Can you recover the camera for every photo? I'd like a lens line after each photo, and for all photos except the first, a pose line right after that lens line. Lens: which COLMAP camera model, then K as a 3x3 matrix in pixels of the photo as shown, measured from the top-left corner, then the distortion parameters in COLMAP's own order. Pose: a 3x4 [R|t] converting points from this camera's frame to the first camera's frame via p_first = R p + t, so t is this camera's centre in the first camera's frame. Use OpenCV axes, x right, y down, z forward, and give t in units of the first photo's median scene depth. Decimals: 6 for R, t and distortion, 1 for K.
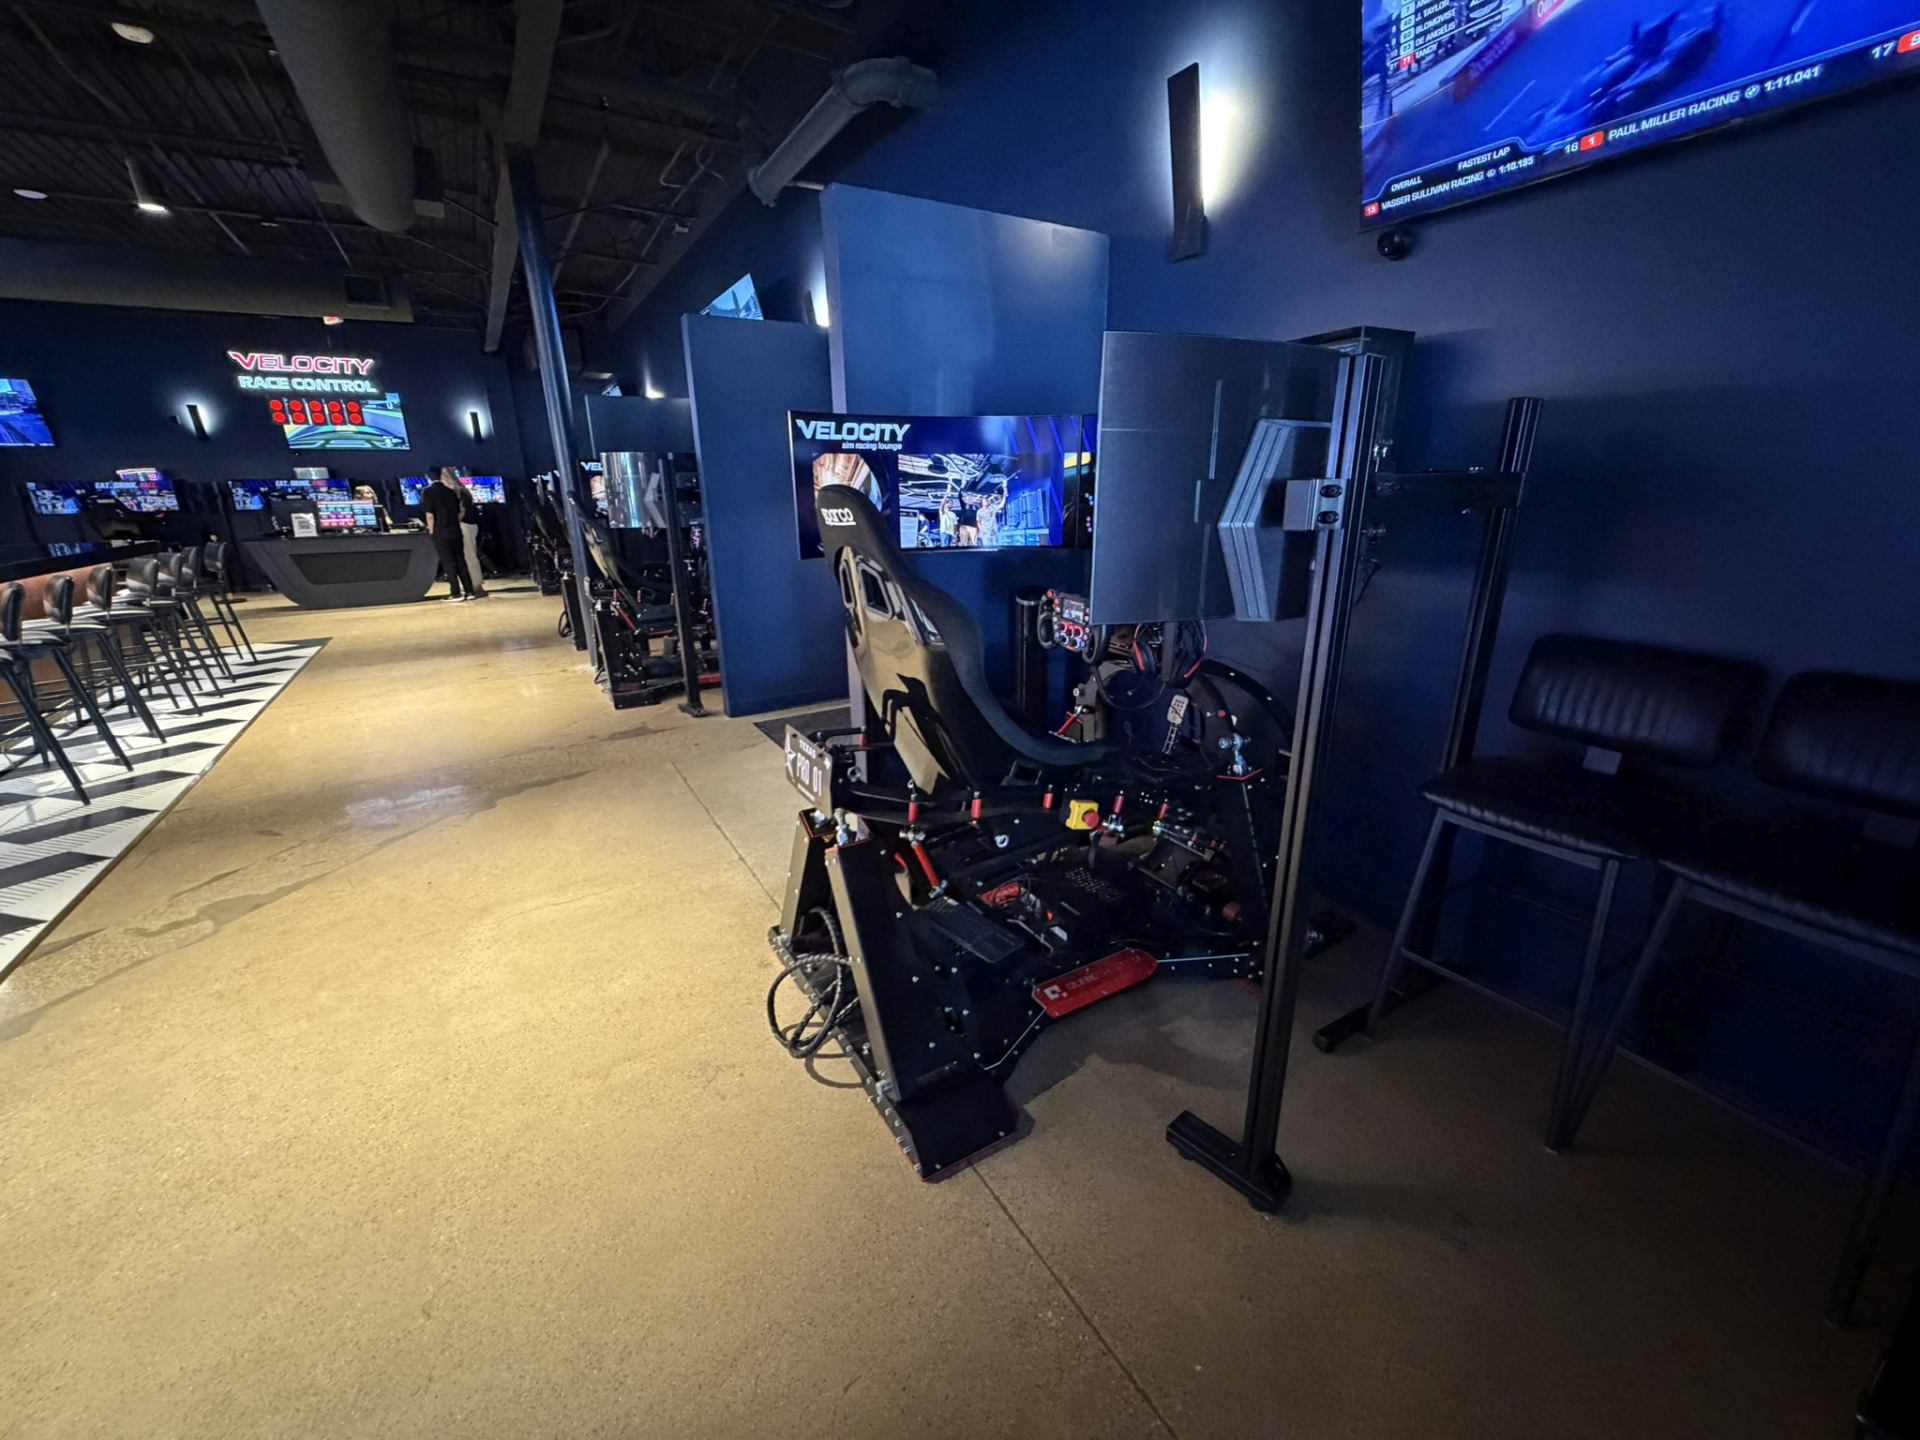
lens RADIAL K [[767.1, 0, 932.0], [0, 767.1, 723.6], [0, 0, 1]] dist [0.014337, -0.000012]
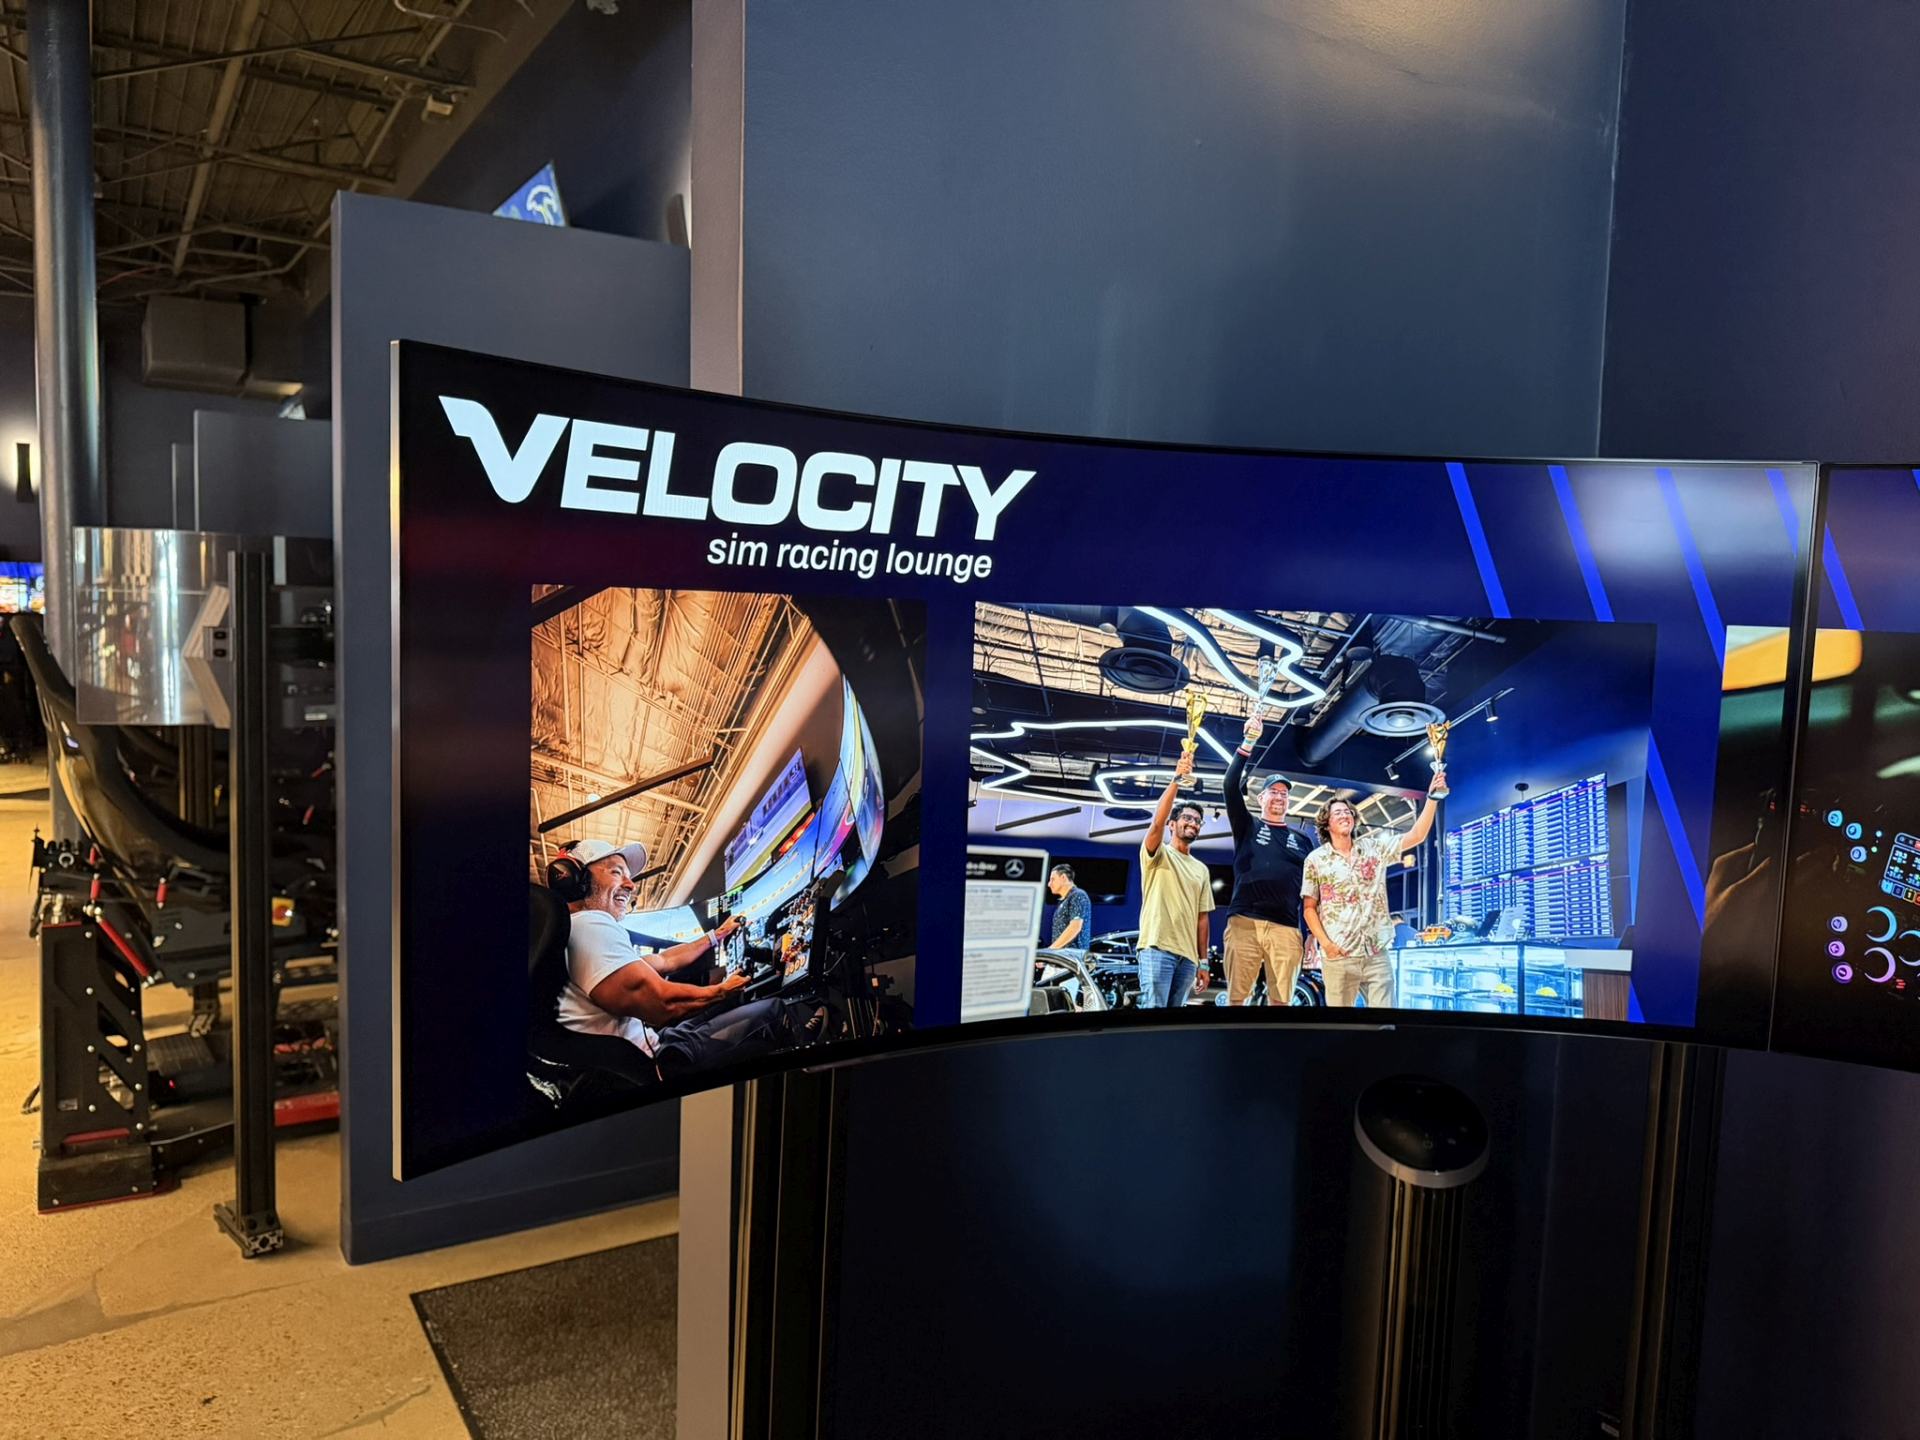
lens RADIAL K [[1327.1, 0, 885.1], [0, 1327.1, 721.3], [0, 0, 1]] dist [0.058234, -0.001379]
pose [[0.998919, 0.046391, 0.003098, -0.065371], [-0.044669, 0.976057, -0.212881, -0.230081], [-0.012899, 0.212512, 0.977073, 0.625897]]
